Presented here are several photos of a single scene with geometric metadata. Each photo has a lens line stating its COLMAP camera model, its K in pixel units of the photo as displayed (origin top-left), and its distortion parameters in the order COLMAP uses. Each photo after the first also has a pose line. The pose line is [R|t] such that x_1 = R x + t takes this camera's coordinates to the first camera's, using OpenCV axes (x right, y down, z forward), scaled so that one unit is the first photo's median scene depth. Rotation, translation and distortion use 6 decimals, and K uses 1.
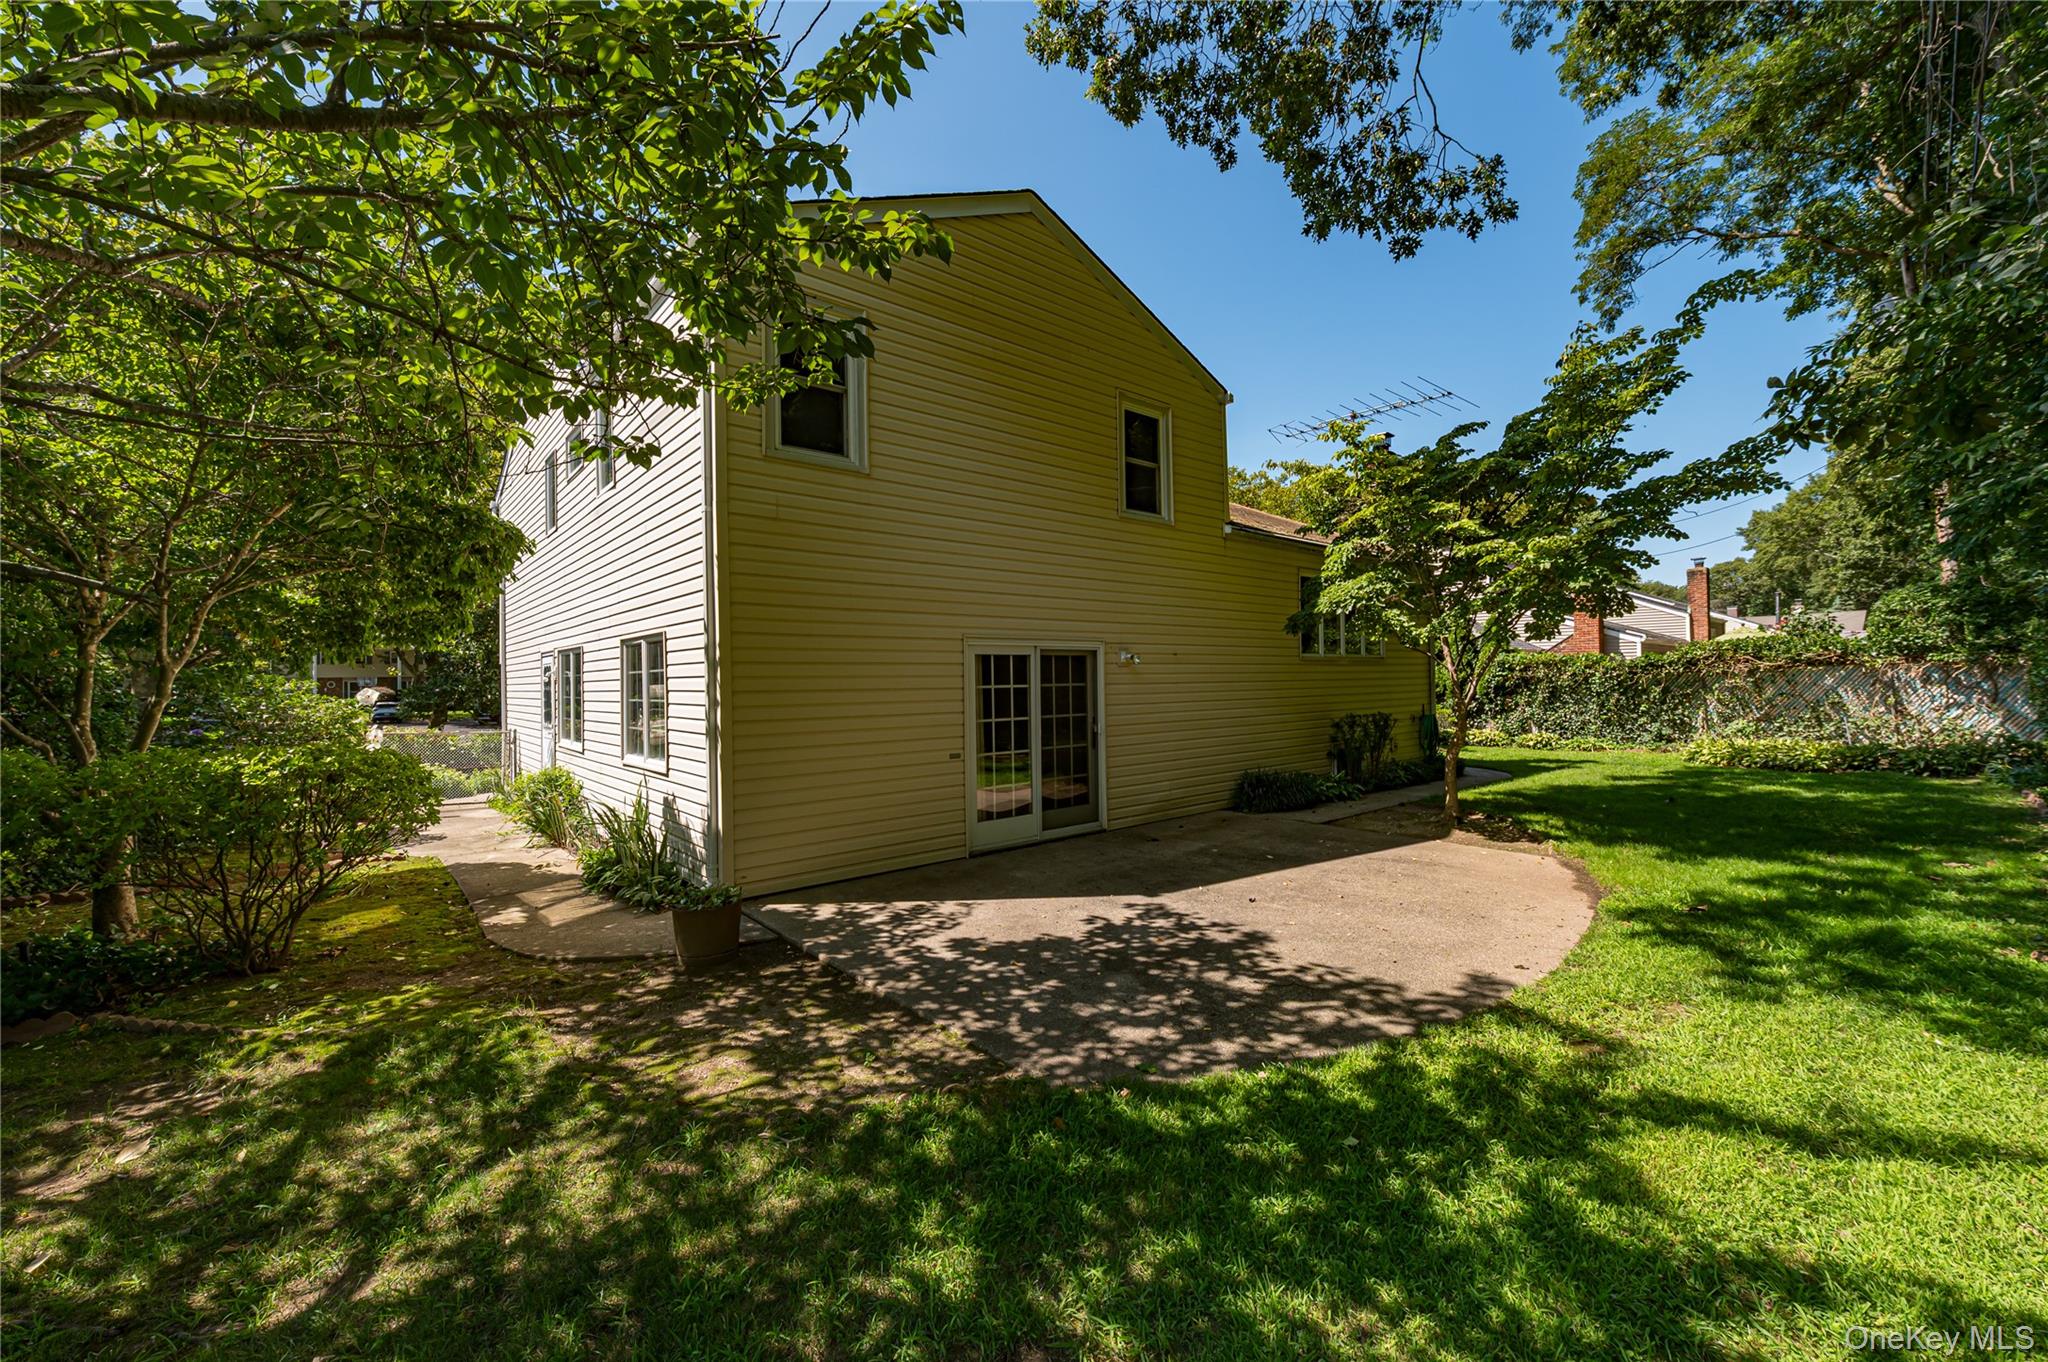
lens RADIAL K [[810.2, 0, 1020.3], [0, 810.2, 678.1], [0, 0, 1]] dist [-0.009286, -0.000767]
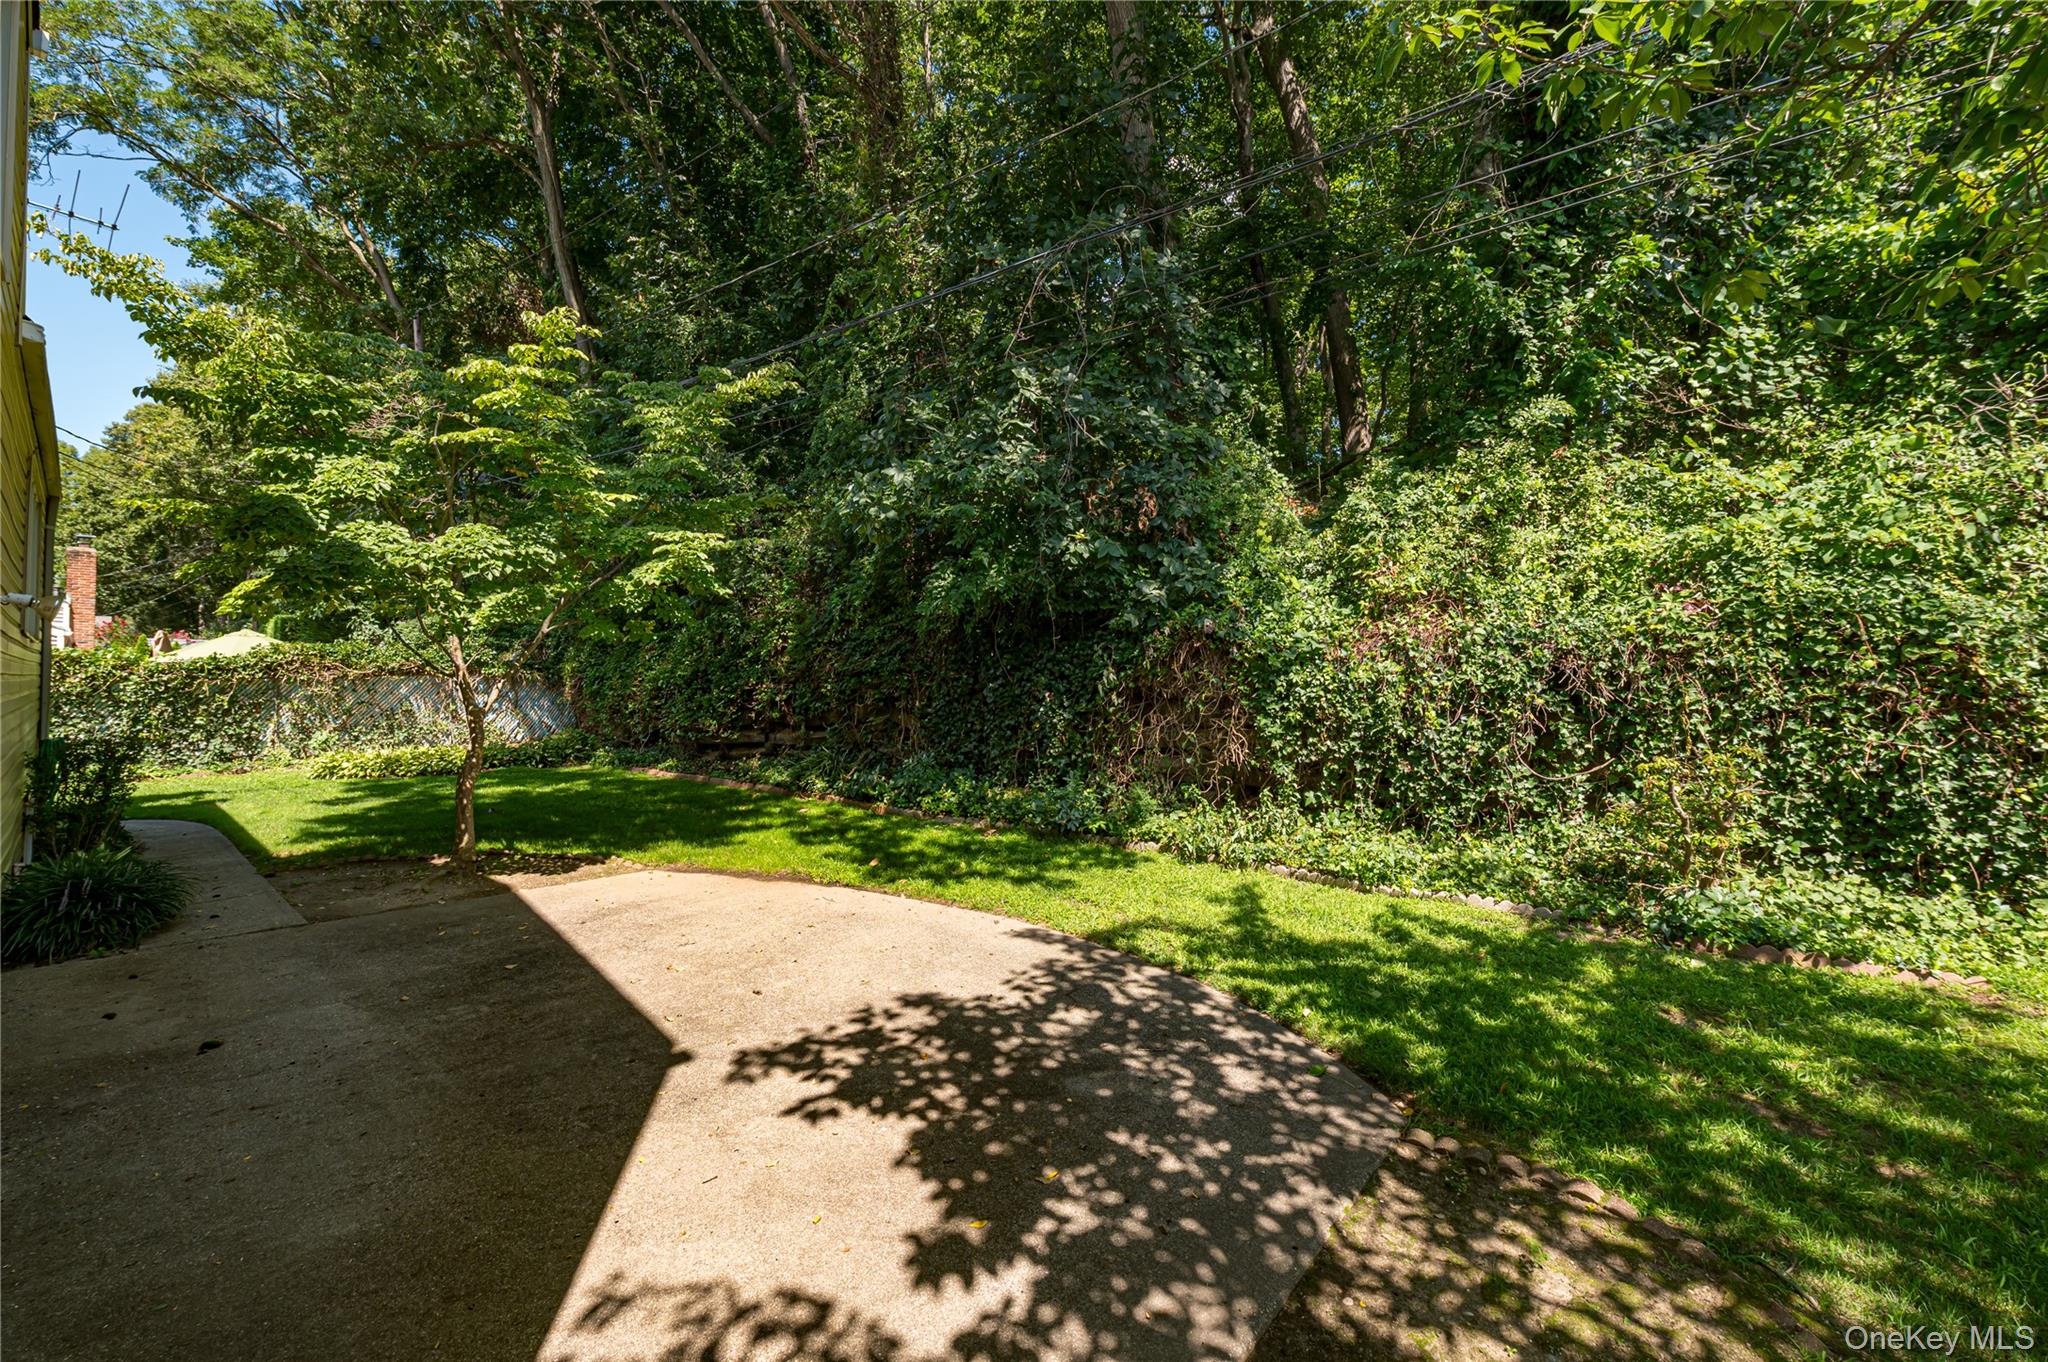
lens RADIAL K [[810.2, 0, 1022.1], [0, 810.2, 684.9], [0, 0, 1]] dist [-0.009286, -0.000767]
pose [[-0.185612, 0.020246, 0.982414, -0.514899], [-0.011658, 0.999672, -0.022804, 0.028113], [-0.982554, -0.015686, -0.185315, 1.053663]]
